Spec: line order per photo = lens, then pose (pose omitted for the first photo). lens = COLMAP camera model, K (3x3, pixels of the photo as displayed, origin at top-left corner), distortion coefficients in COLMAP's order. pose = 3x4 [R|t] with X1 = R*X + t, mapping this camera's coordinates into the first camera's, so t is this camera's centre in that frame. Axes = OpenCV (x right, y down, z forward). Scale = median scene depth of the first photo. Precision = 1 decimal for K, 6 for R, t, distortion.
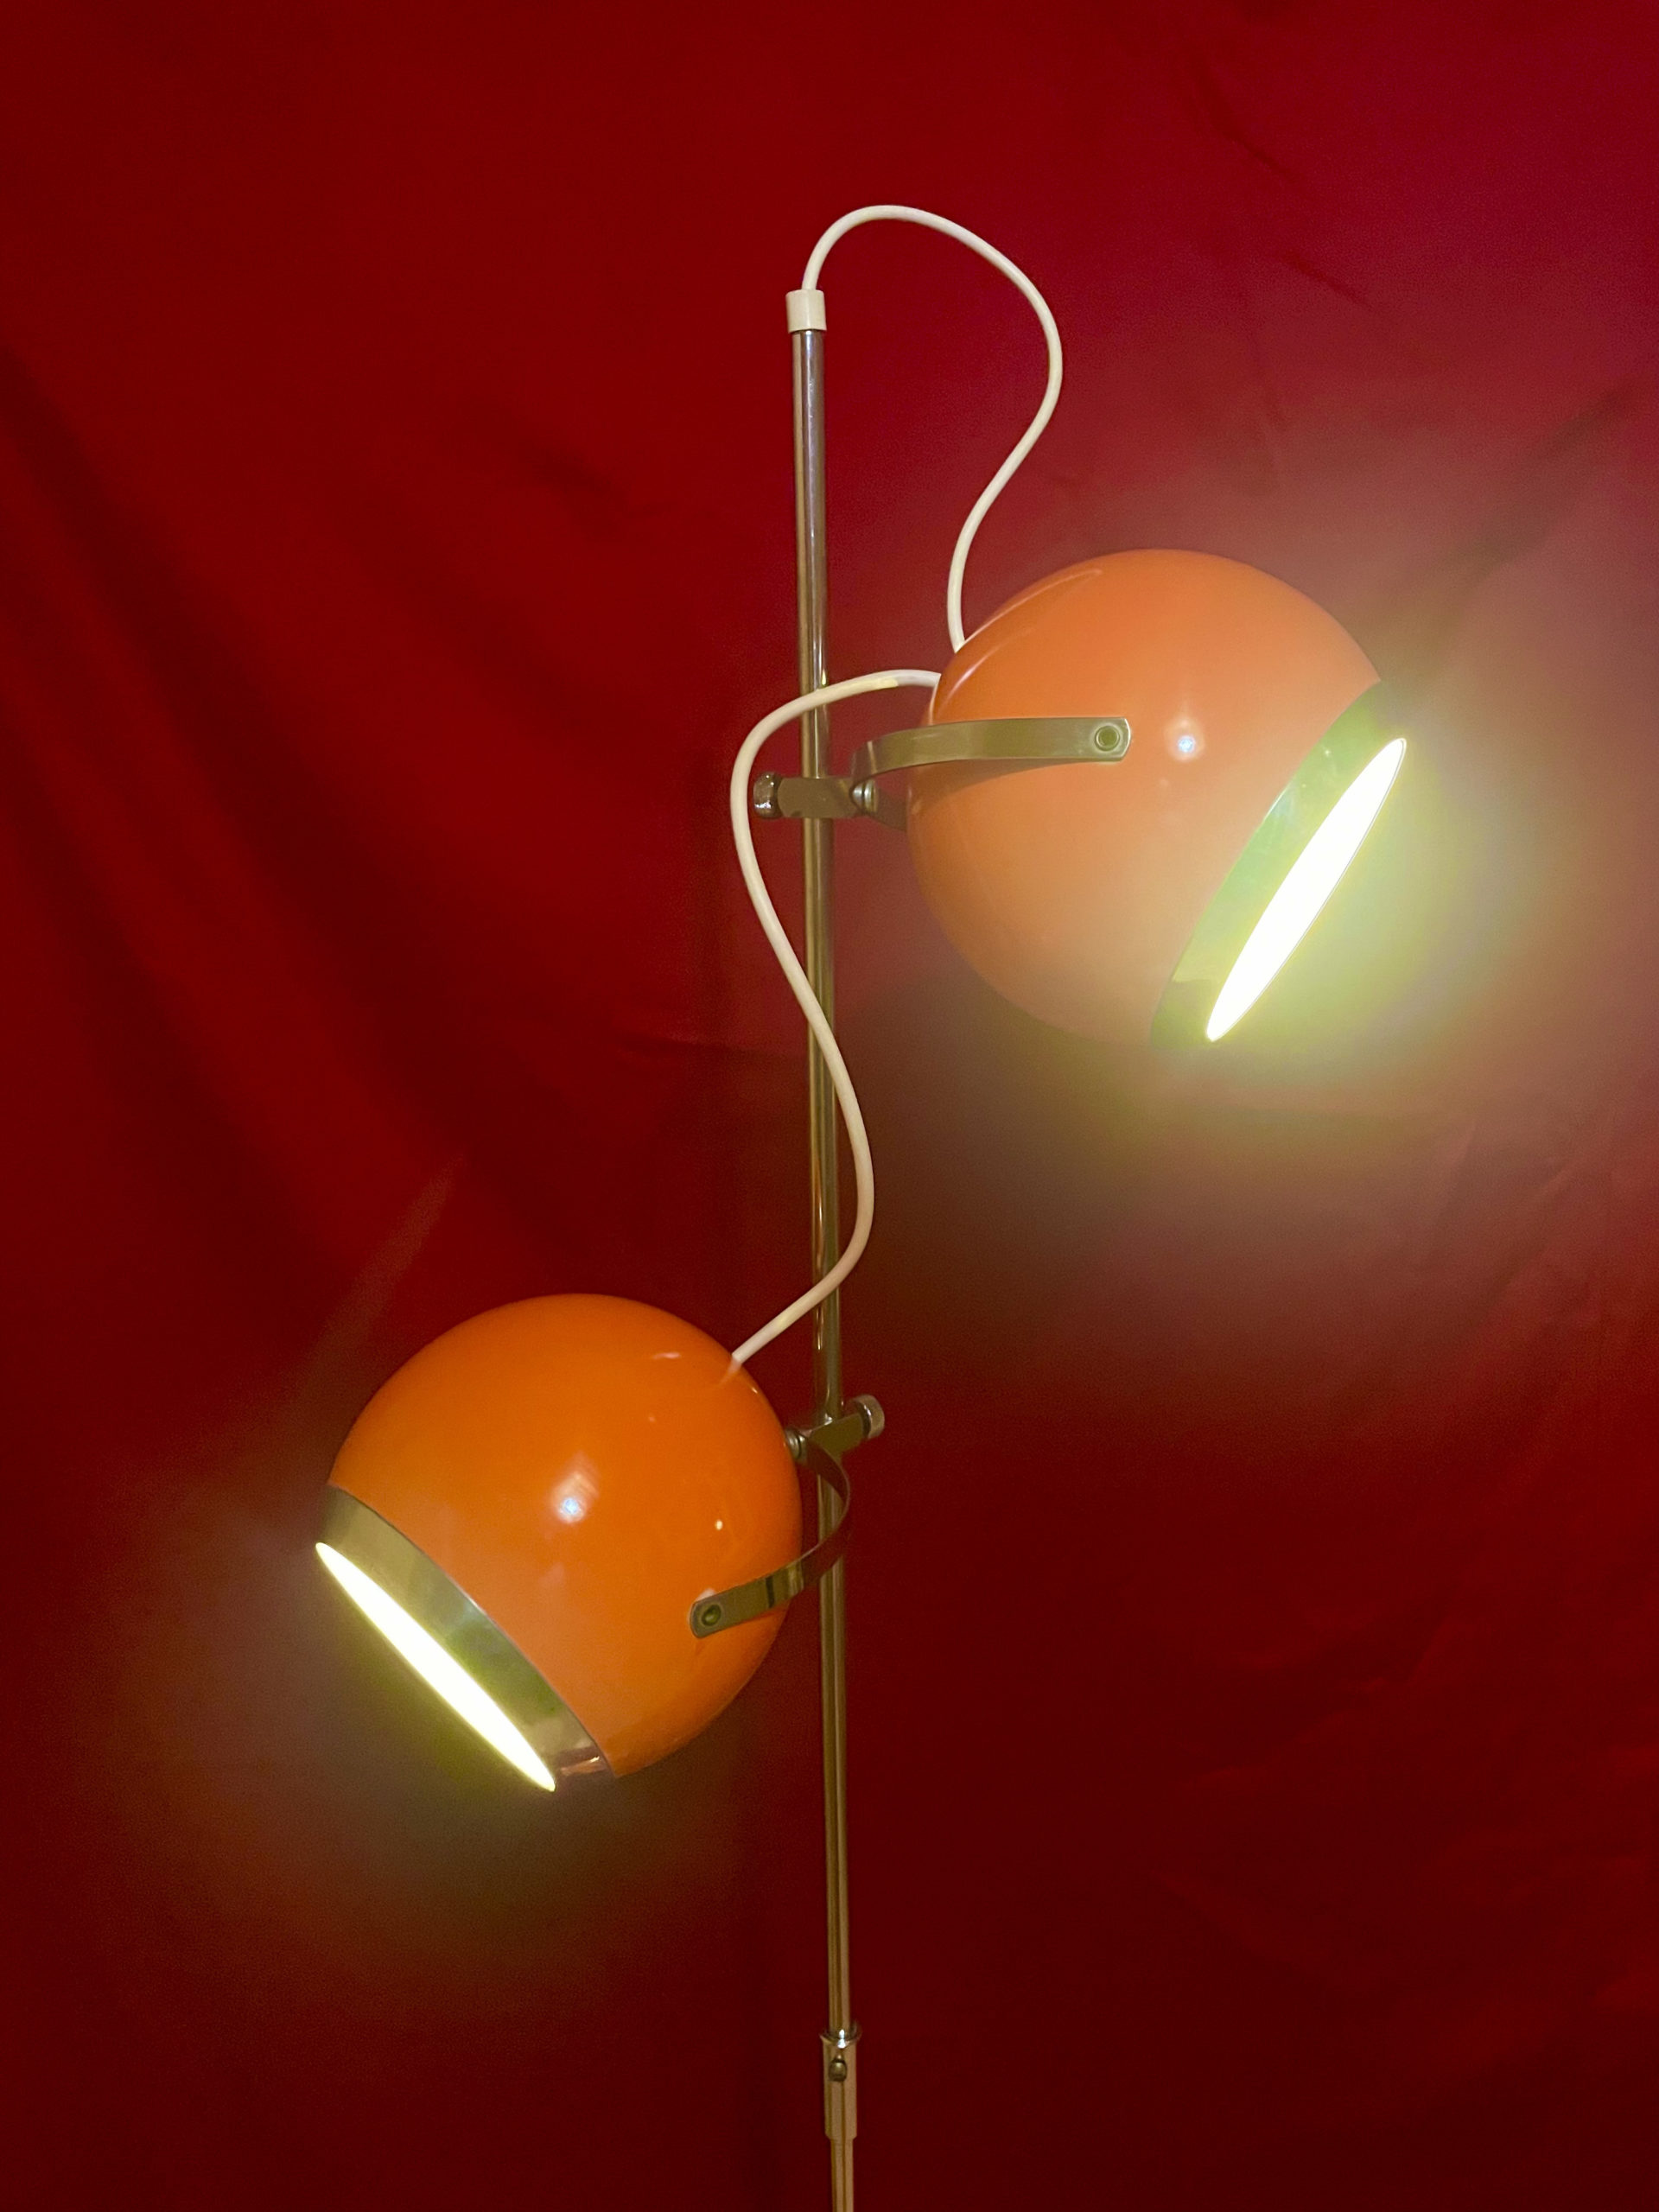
lens RADIAL K [[1757.2, 0, 861.0], [0, 1757.2, 1101.9], [0, 0, 1]] dist [0.015573, -0.000116]
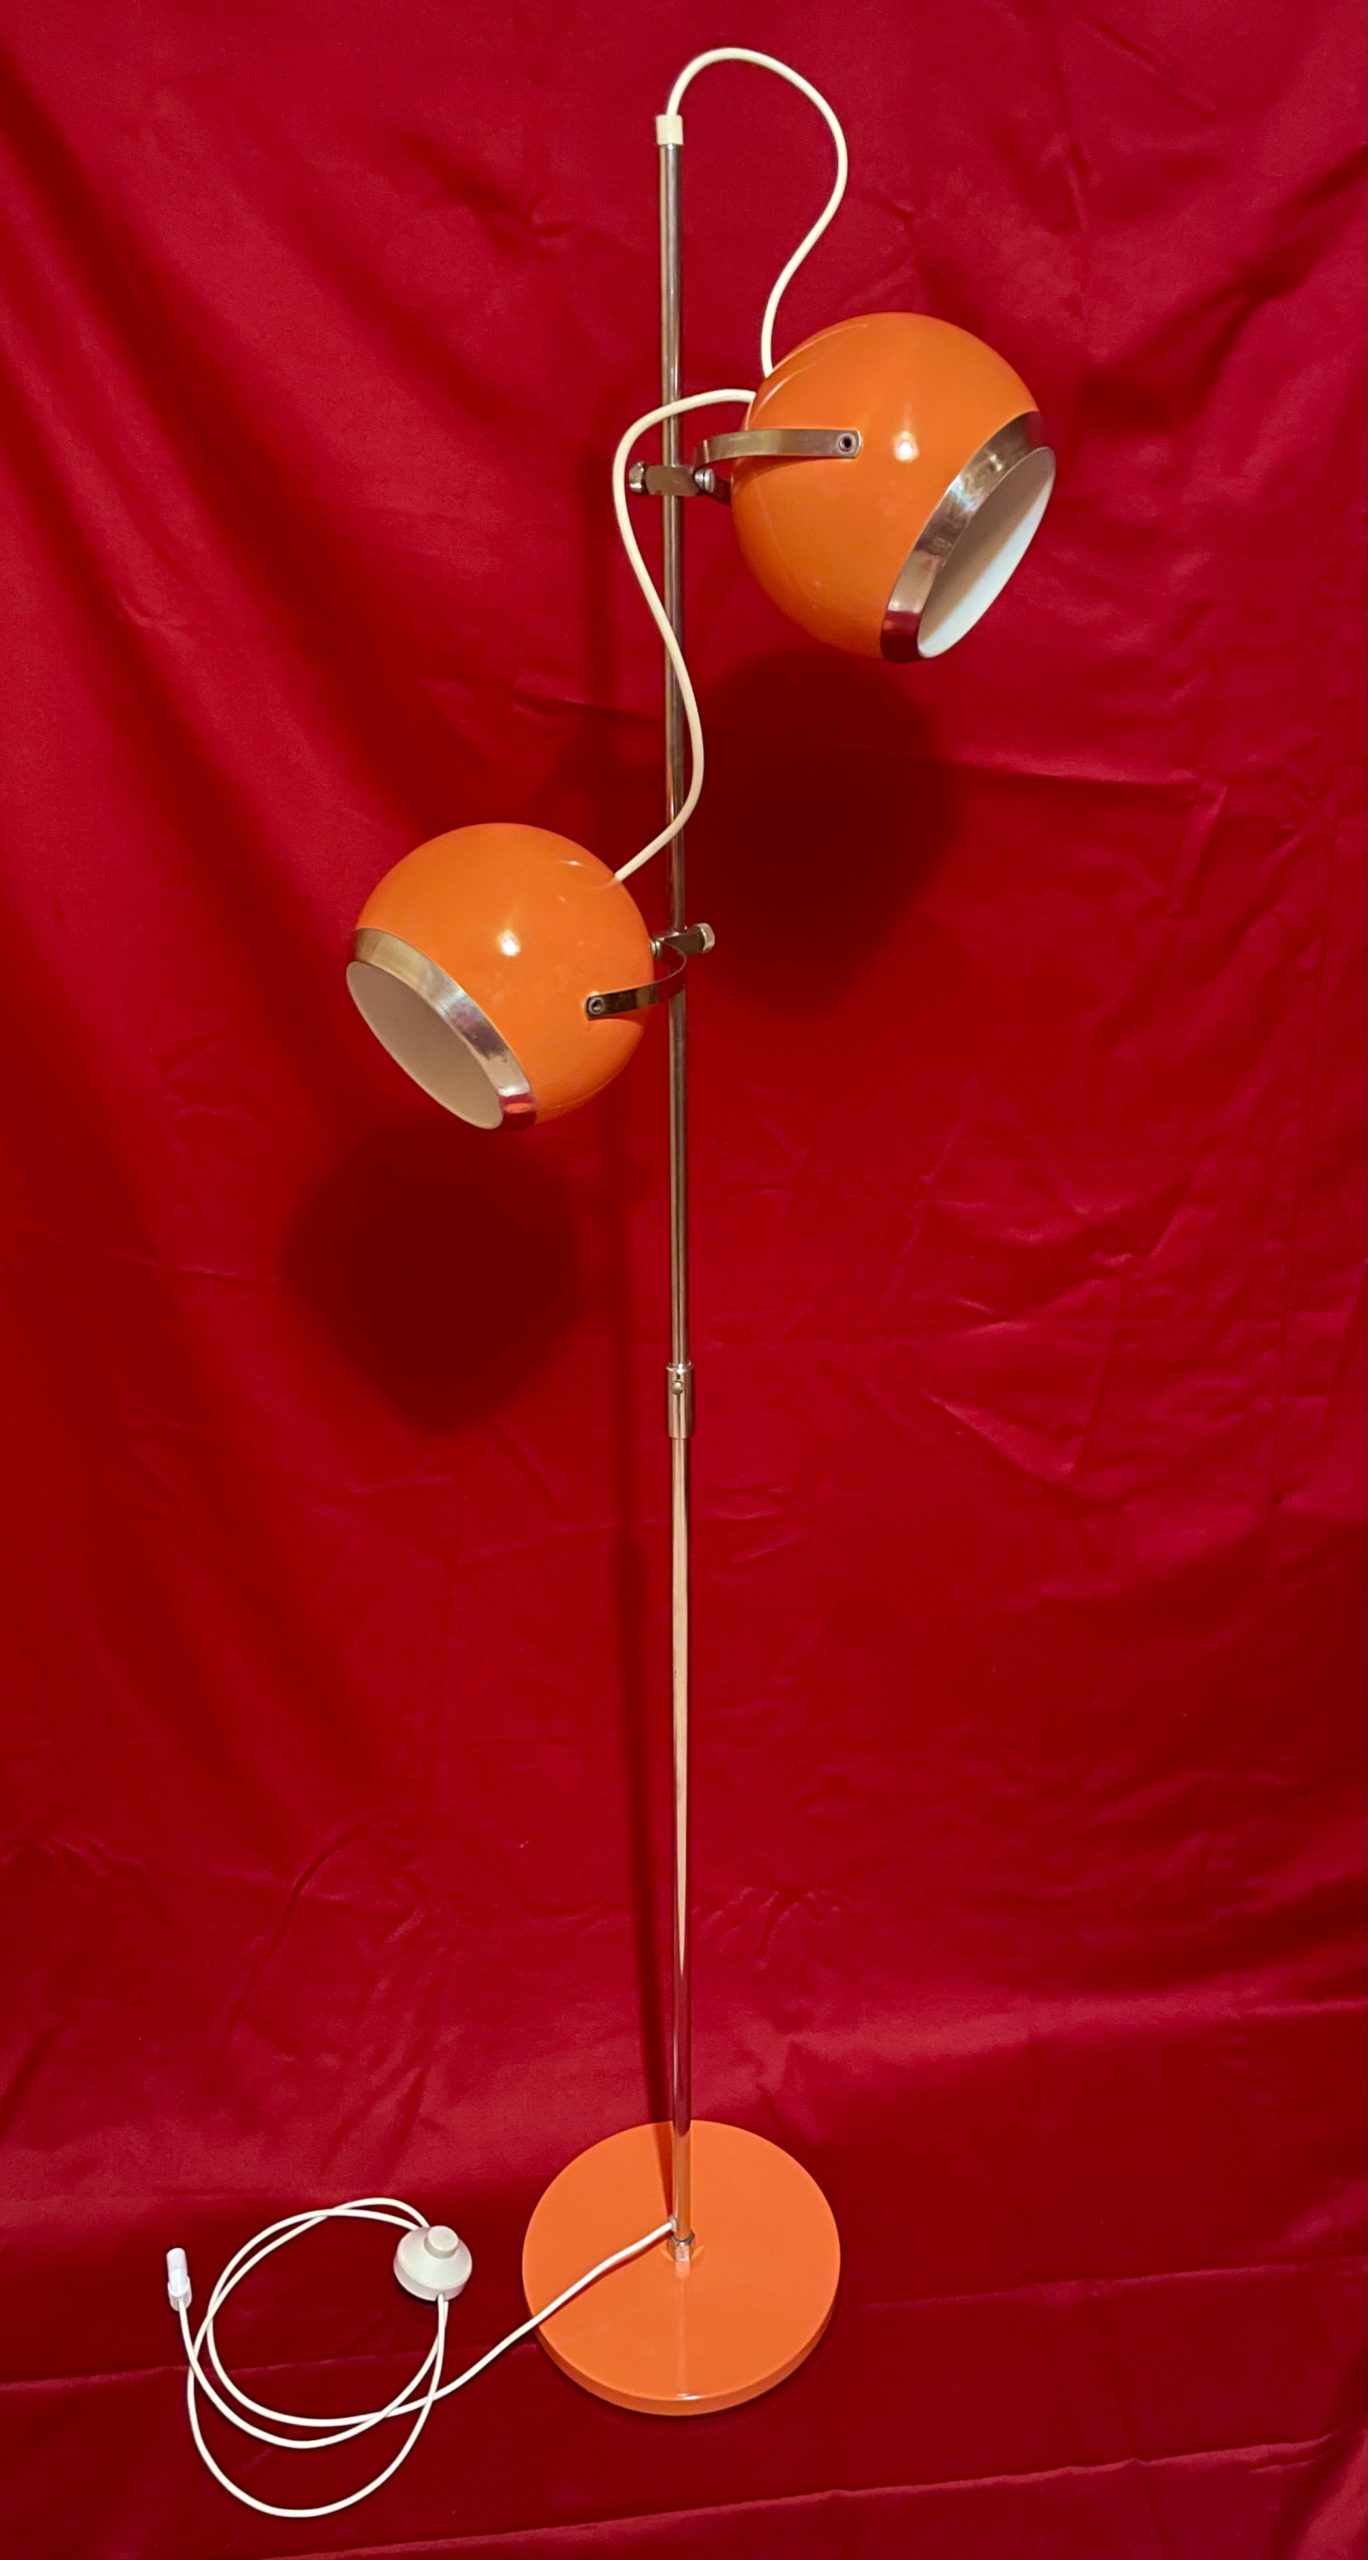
lens RADIAL K [[1996.3, 0, 730.2], [0, 1996.3, 1297.6], [0, 0, 1]] dist [-0.011654, -0.008254]
pose [[0.999724, 0.023319, -0.002783, 0.045673], [-0.022250, 0.978396, 0.205540, 0.158010], [0.007515, -0.205422, 0.978645, -0.798811]]
